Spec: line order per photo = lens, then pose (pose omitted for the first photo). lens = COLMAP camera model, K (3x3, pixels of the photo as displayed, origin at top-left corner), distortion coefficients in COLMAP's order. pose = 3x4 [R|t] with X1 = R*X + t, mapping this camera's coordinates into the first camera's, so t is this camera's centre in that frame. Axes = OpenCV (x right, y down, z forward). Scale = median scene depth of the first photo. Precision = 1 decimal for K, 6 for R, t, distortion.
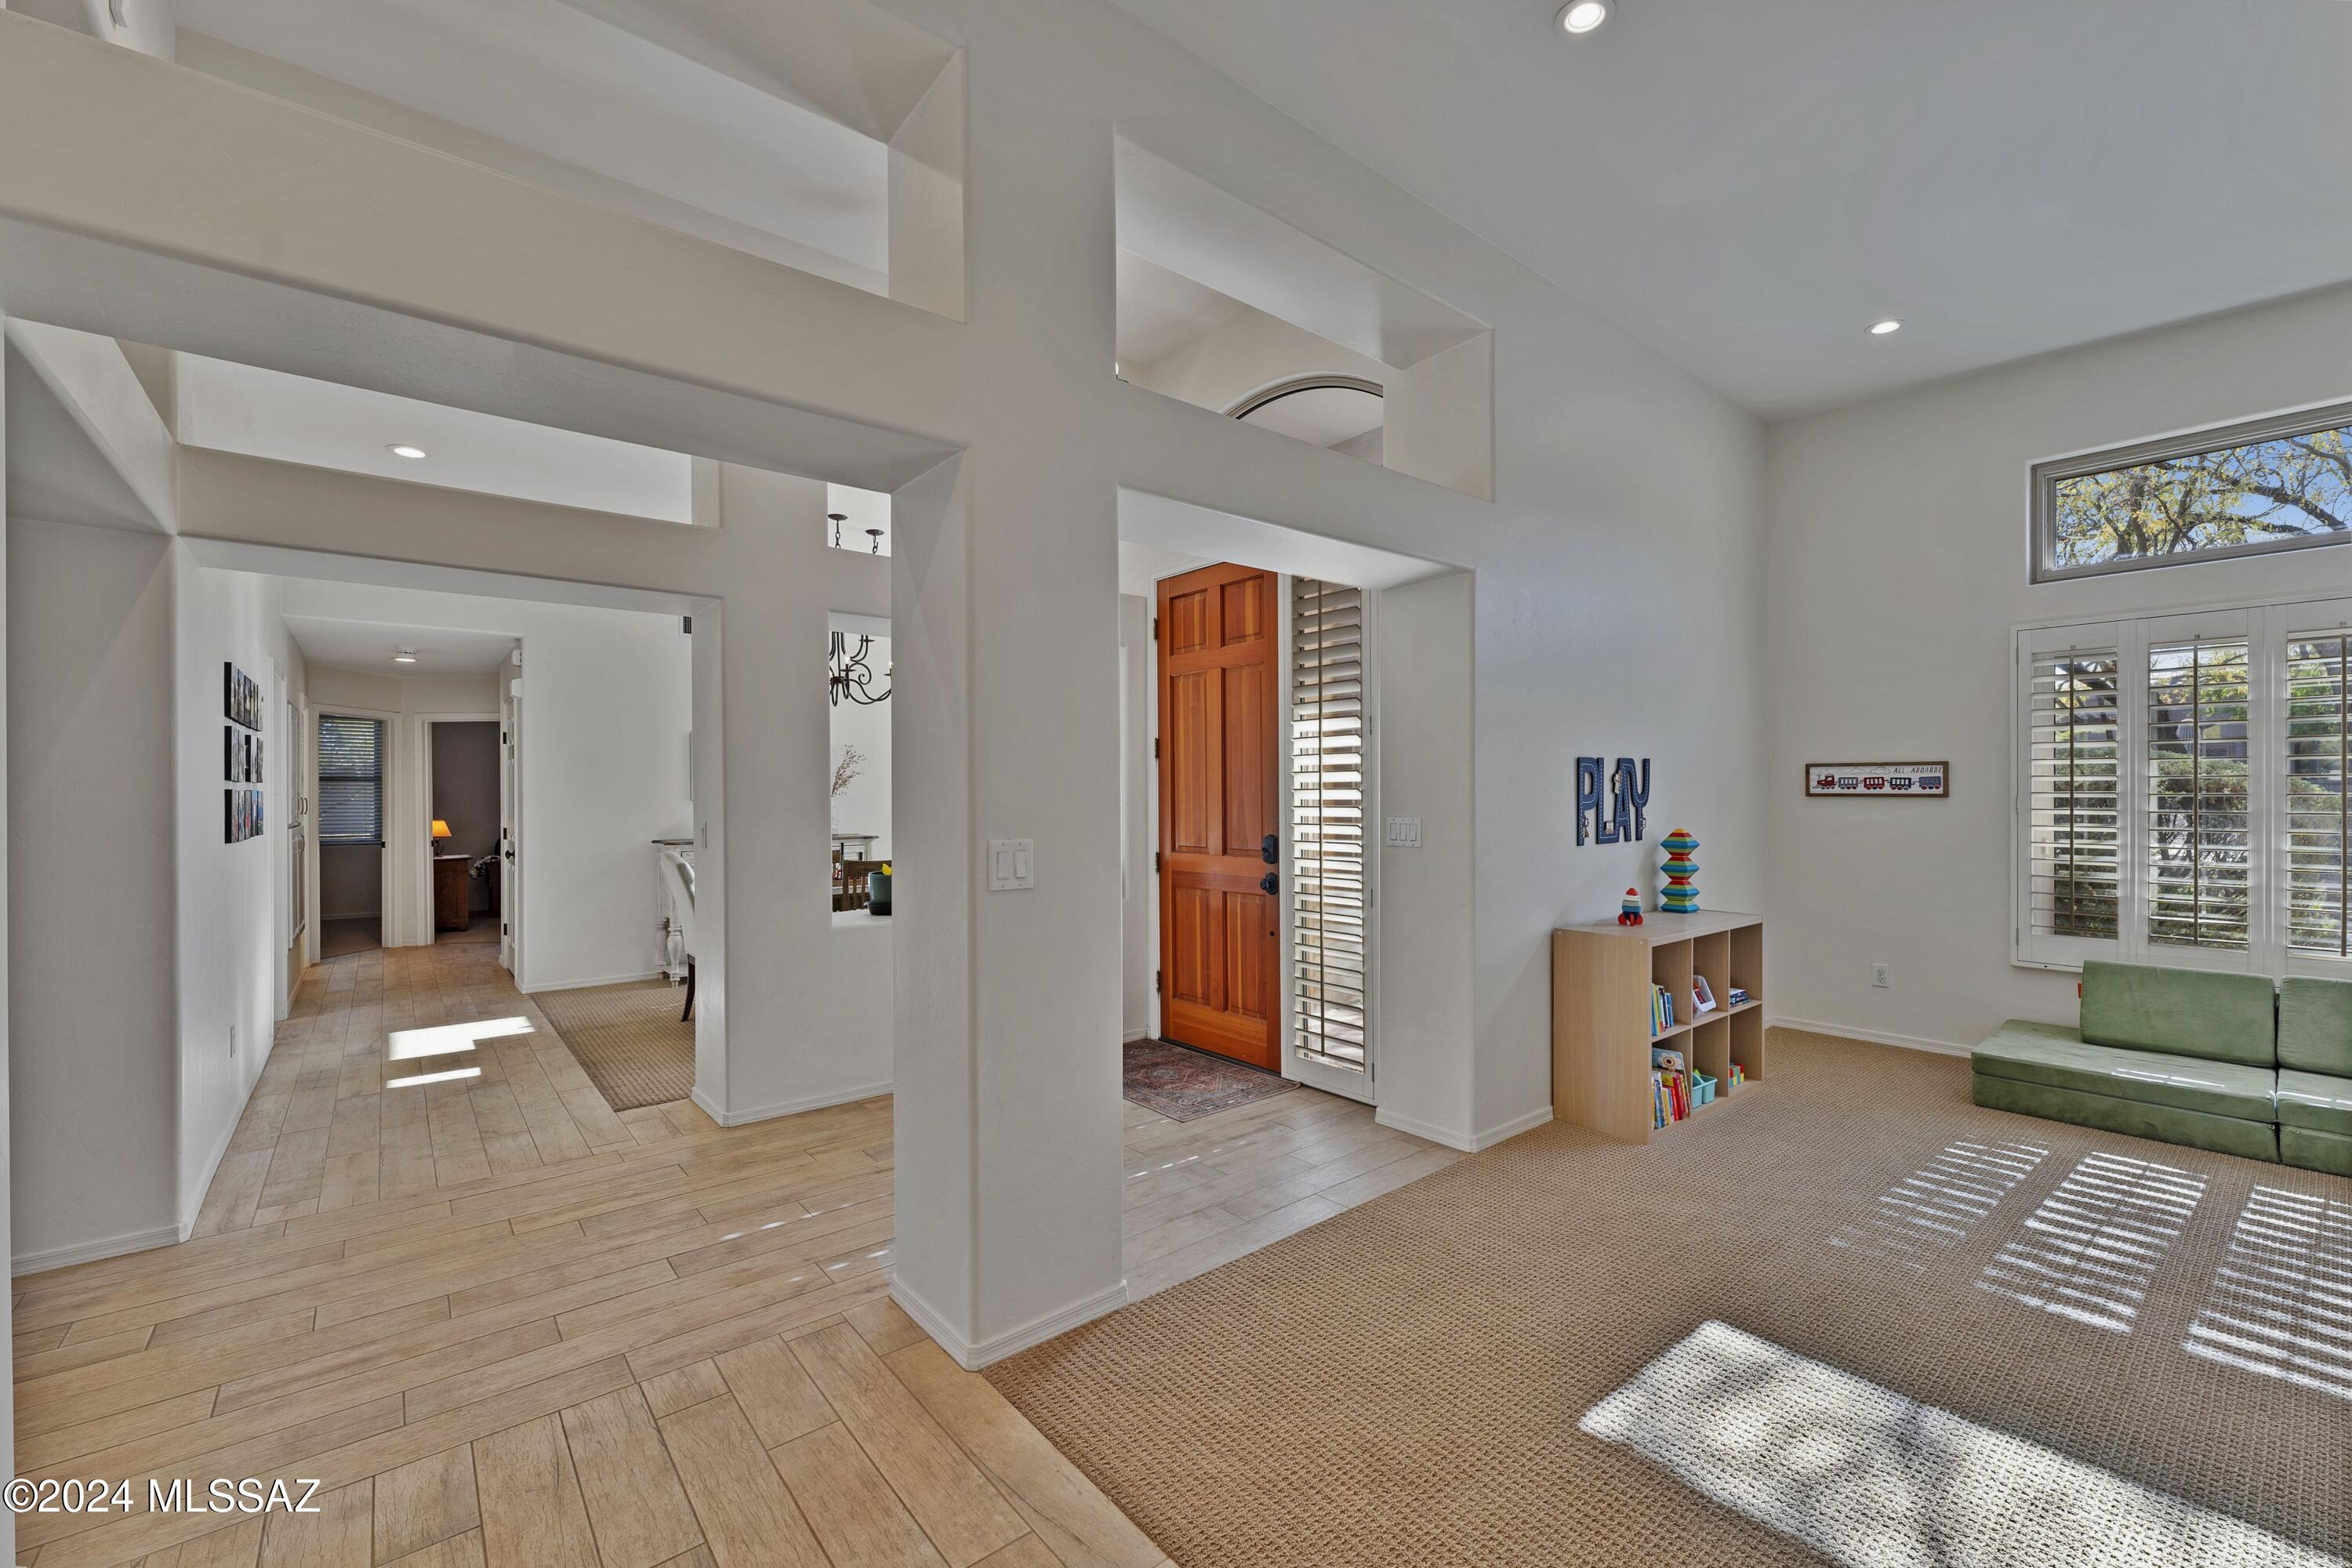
lens RADIAL K [[953.8, 0, 1175.6], [0, 953.8, 798.1], [0, 0, 1]] dist [0.002425, 0.000377]
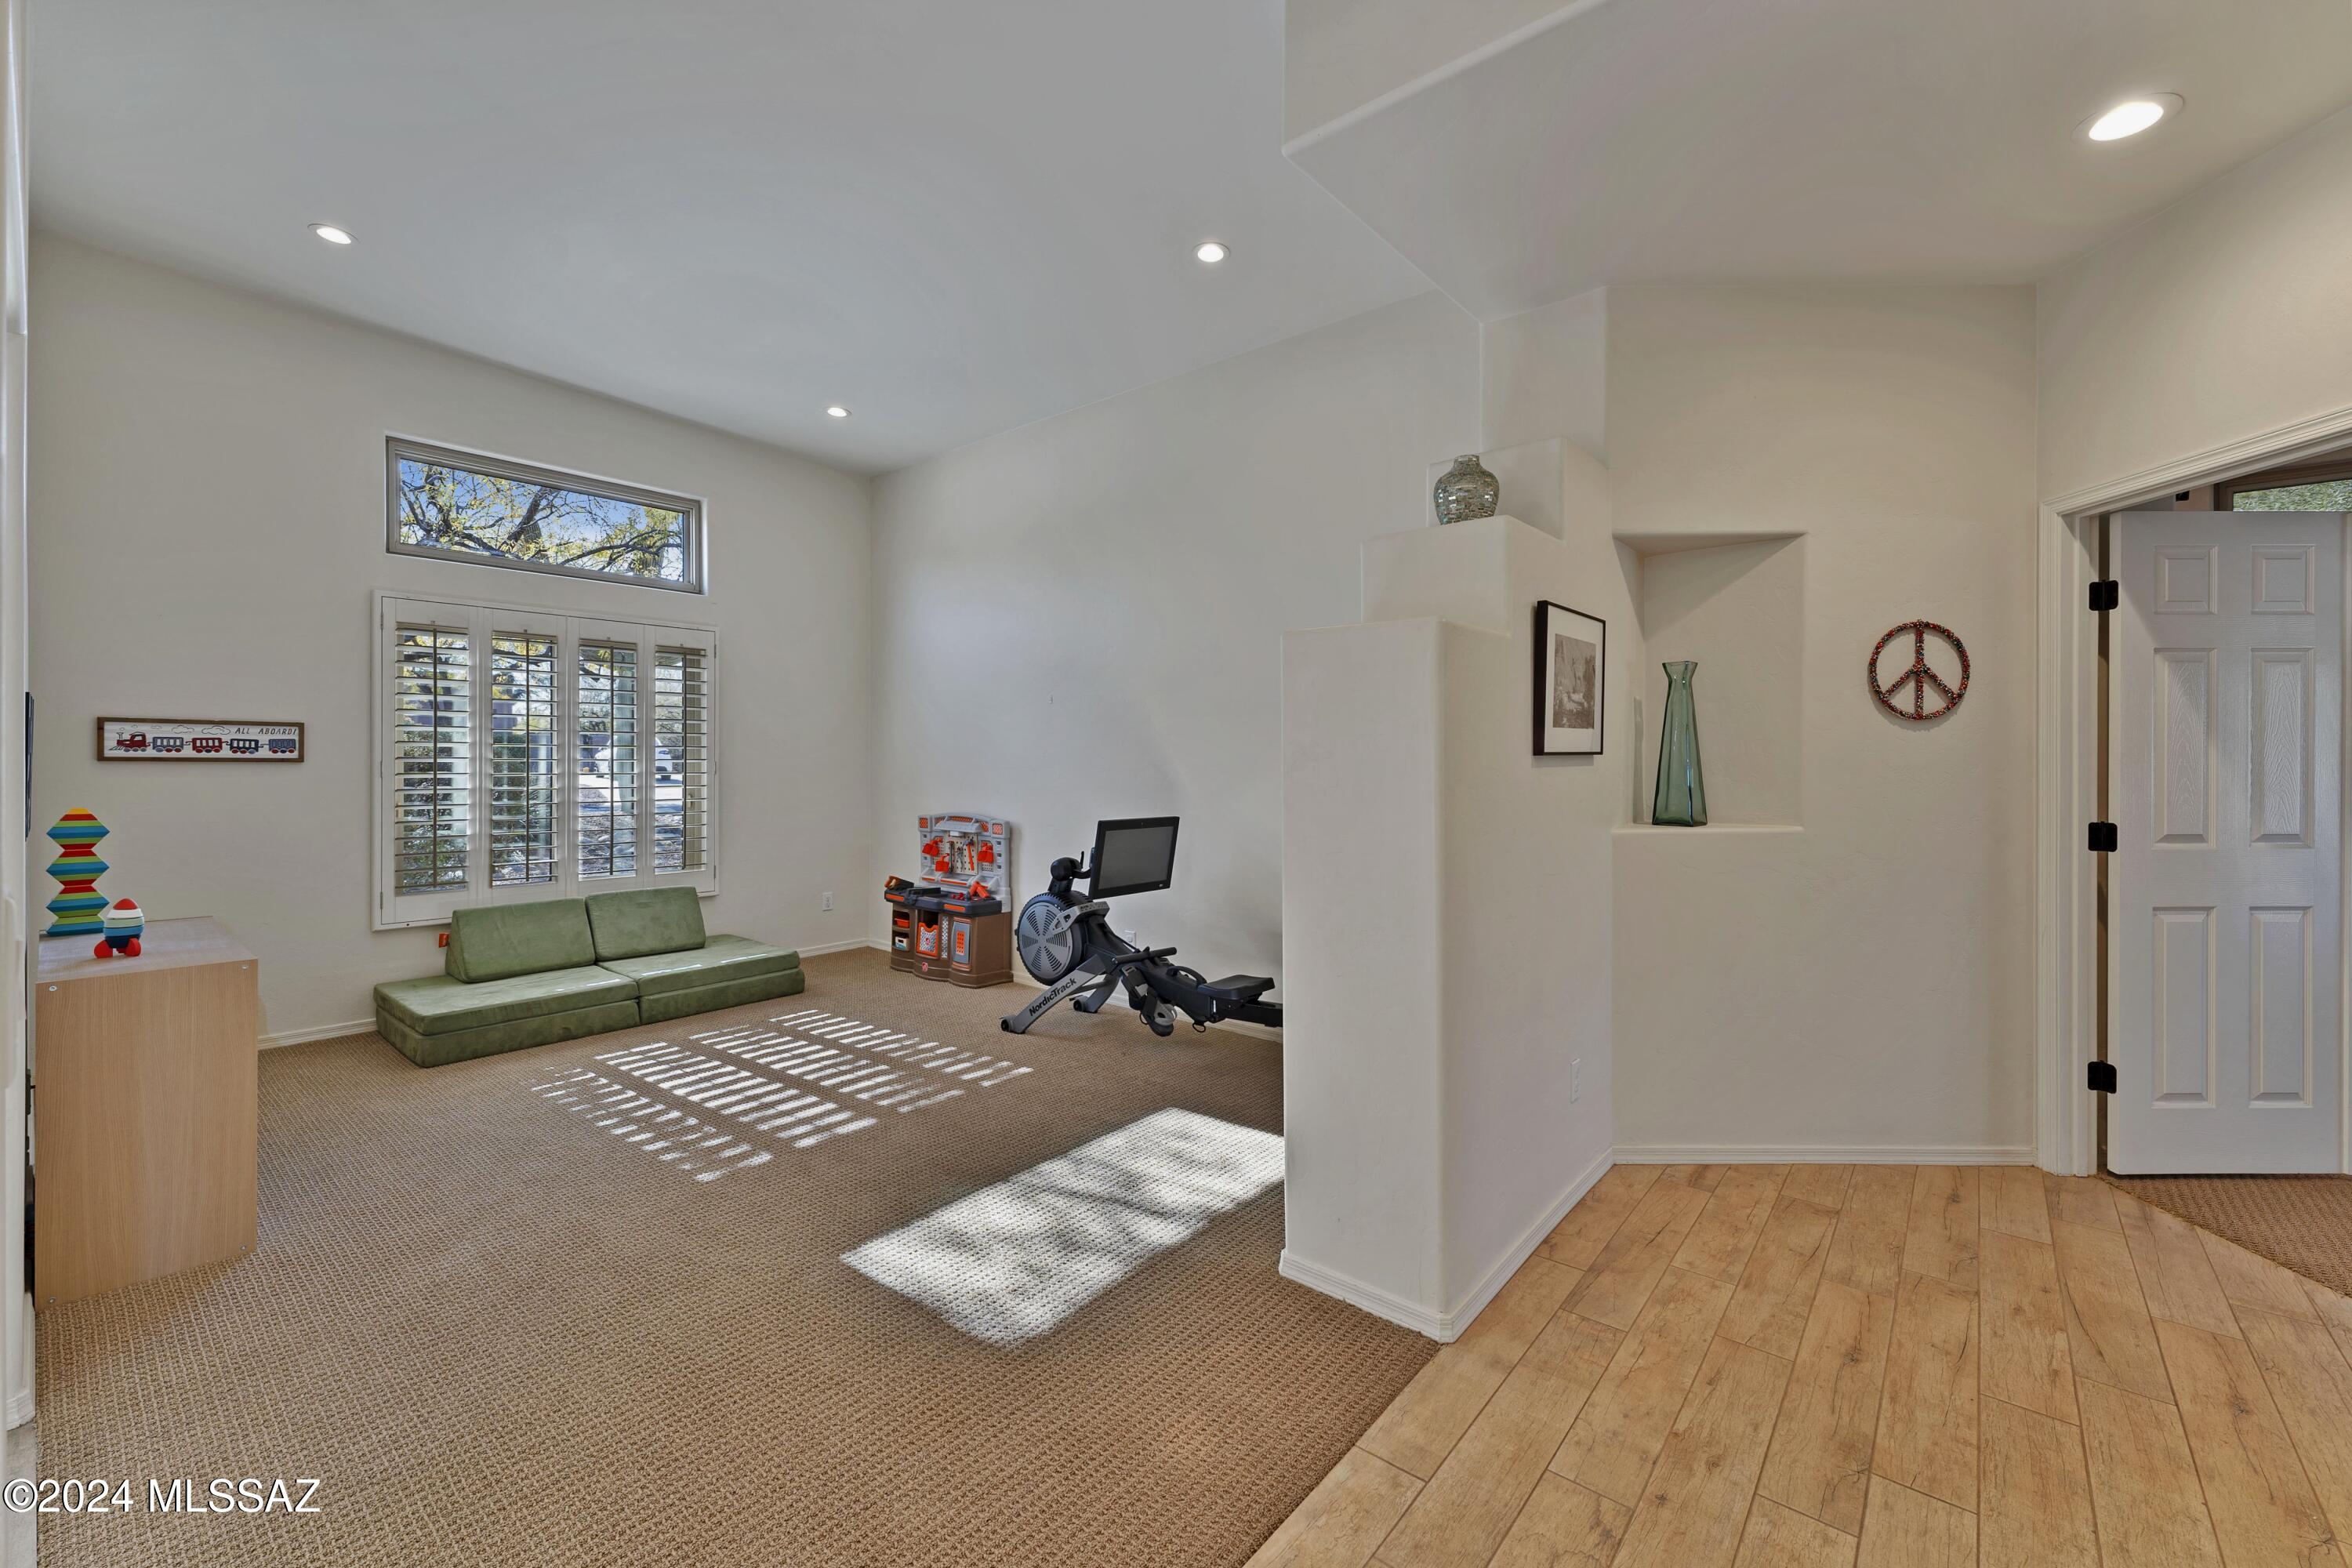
lens RADIAL K [[953.8, 0, 1170.0], [0, 953.8, 772.0], [0, 0, 1]] dist [0.002425, 0.000377]
pose [[-0.185952, -0.006477, 0.982537, -0.284697], [0.003530, 0.999967, 0.007261, 0.005556], [-0.982552, 0.004819, -0.185923, 0.403308]]
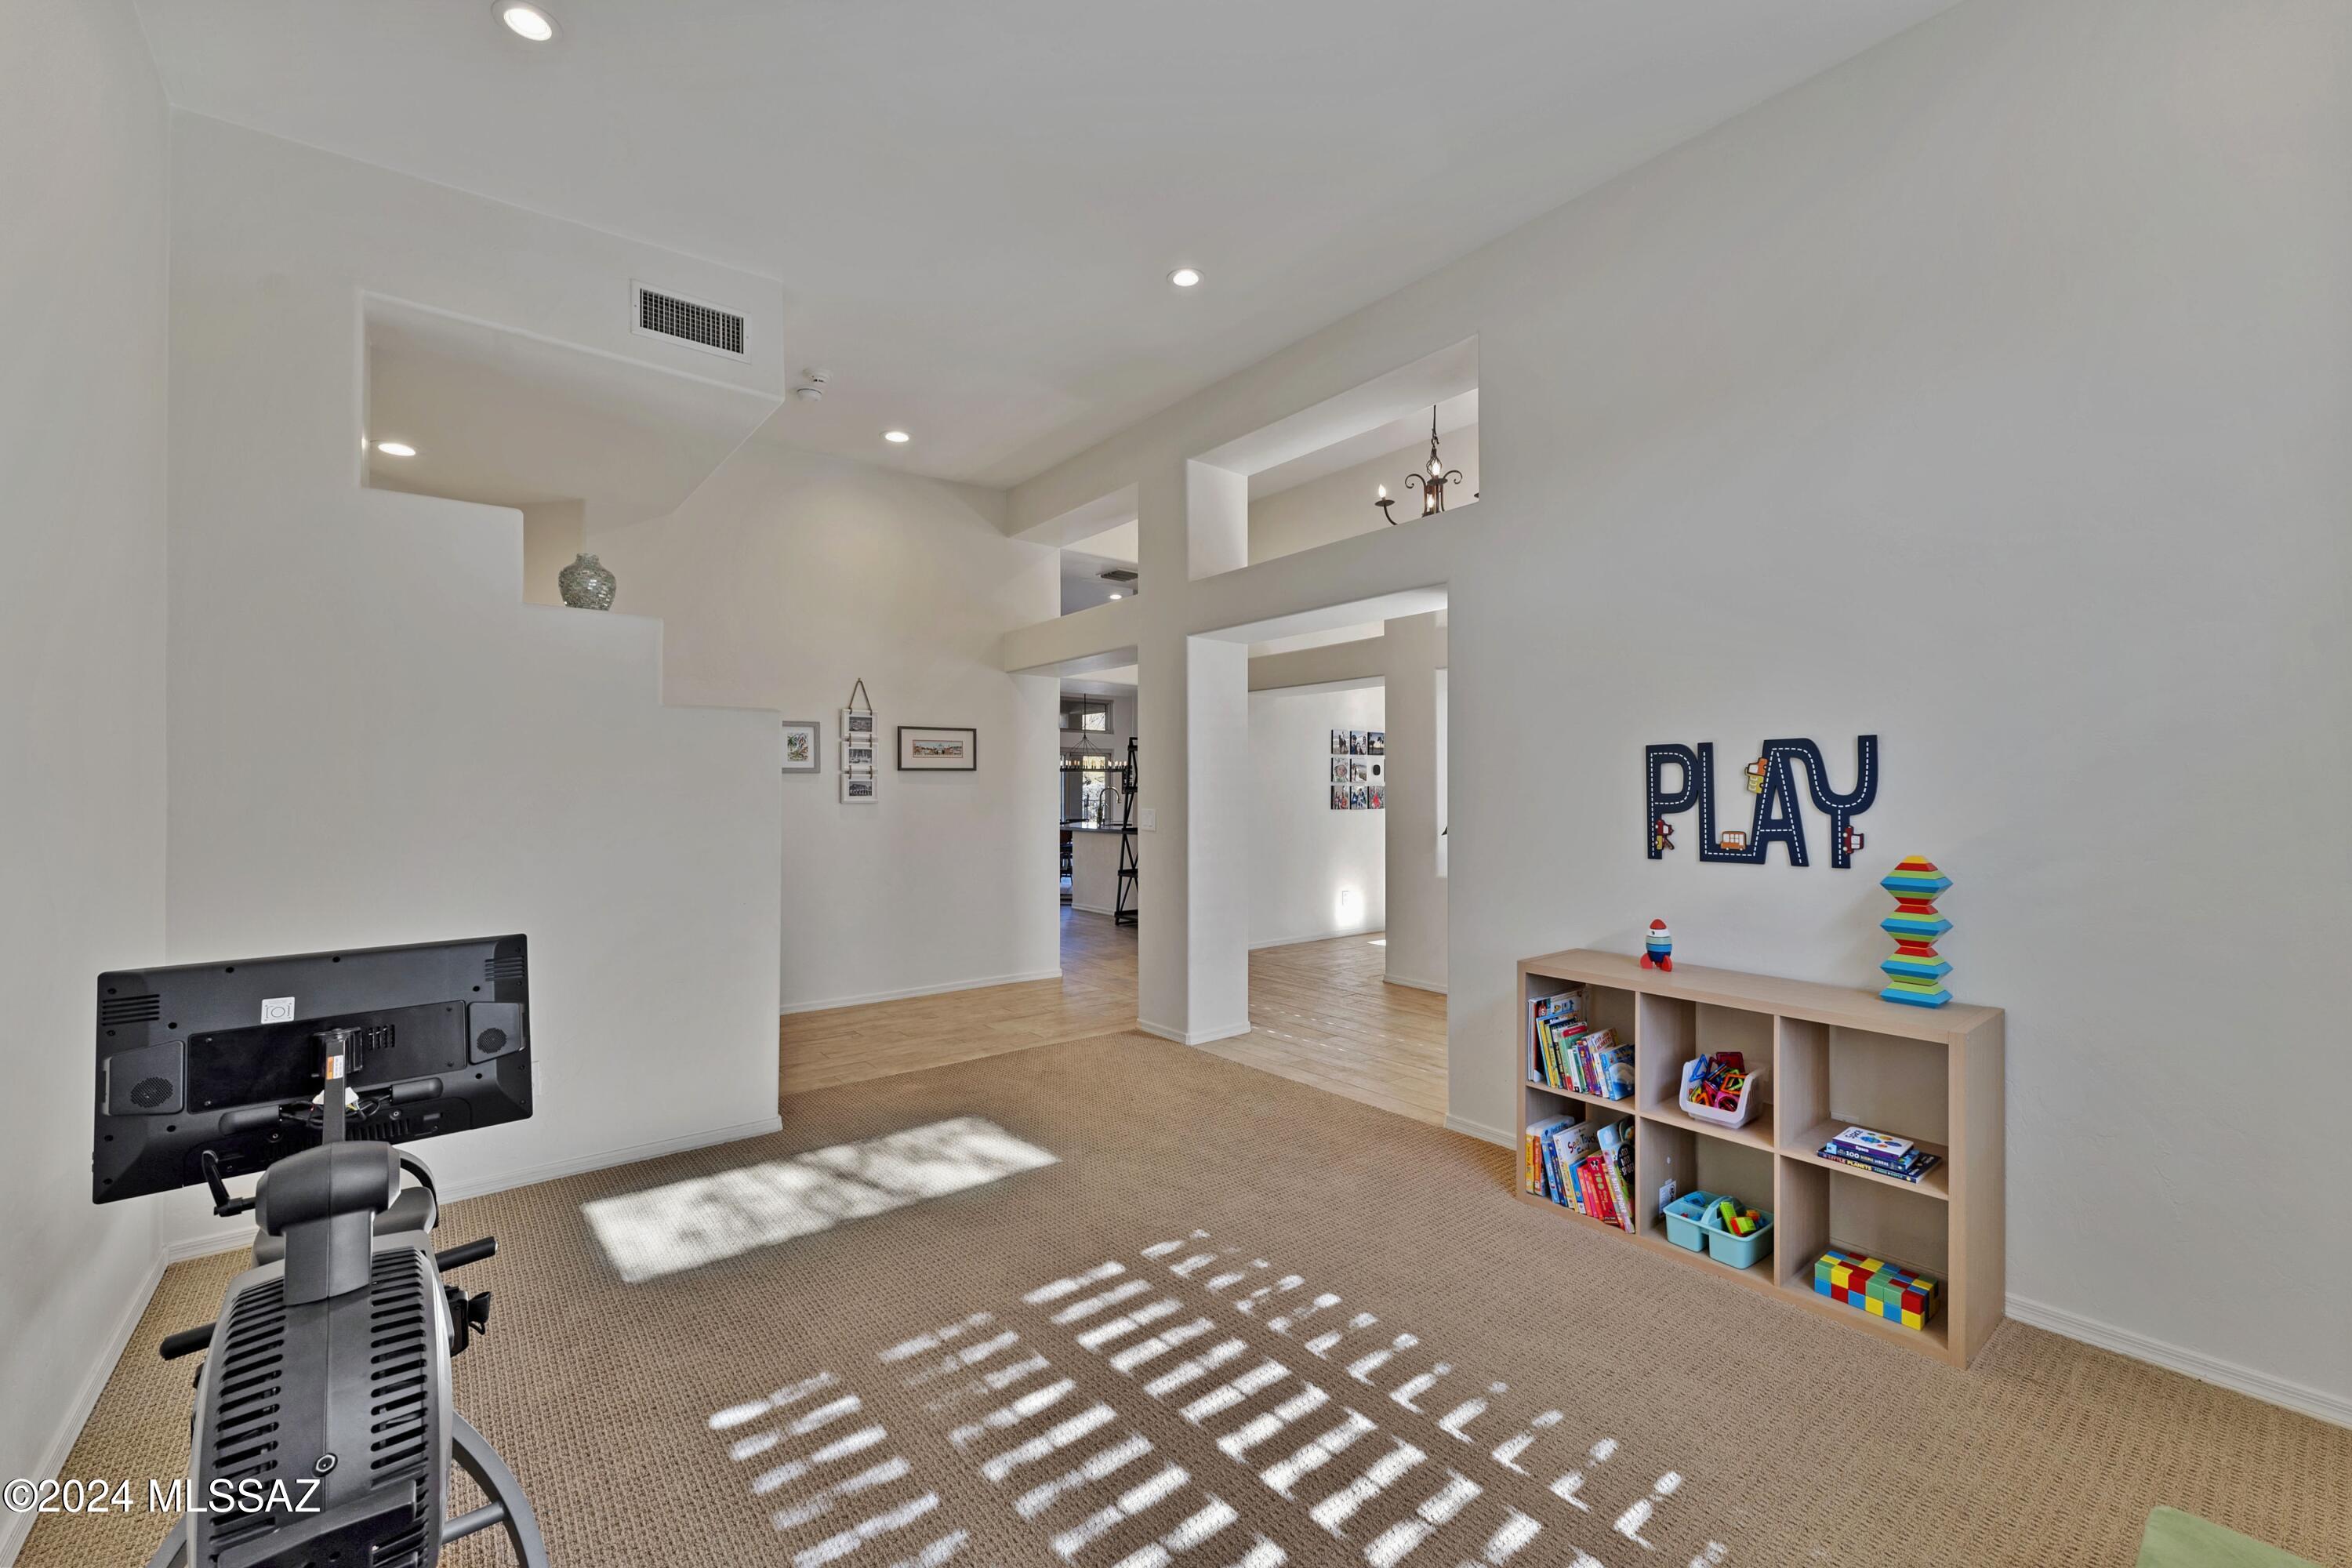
lens RADIAL K [[953.8, 0, 1186.2], [0, 953.8, 786.0], [0, 0, 1]] dist [0.002425, 0.000377]
pose [[-0.001081, 0.001623, -0.999998, 1.182013], [-0.000255, 0.999999, 0.001623, -0.012047], [0.999999, 0.000257, -0.001081, 0.603503]]
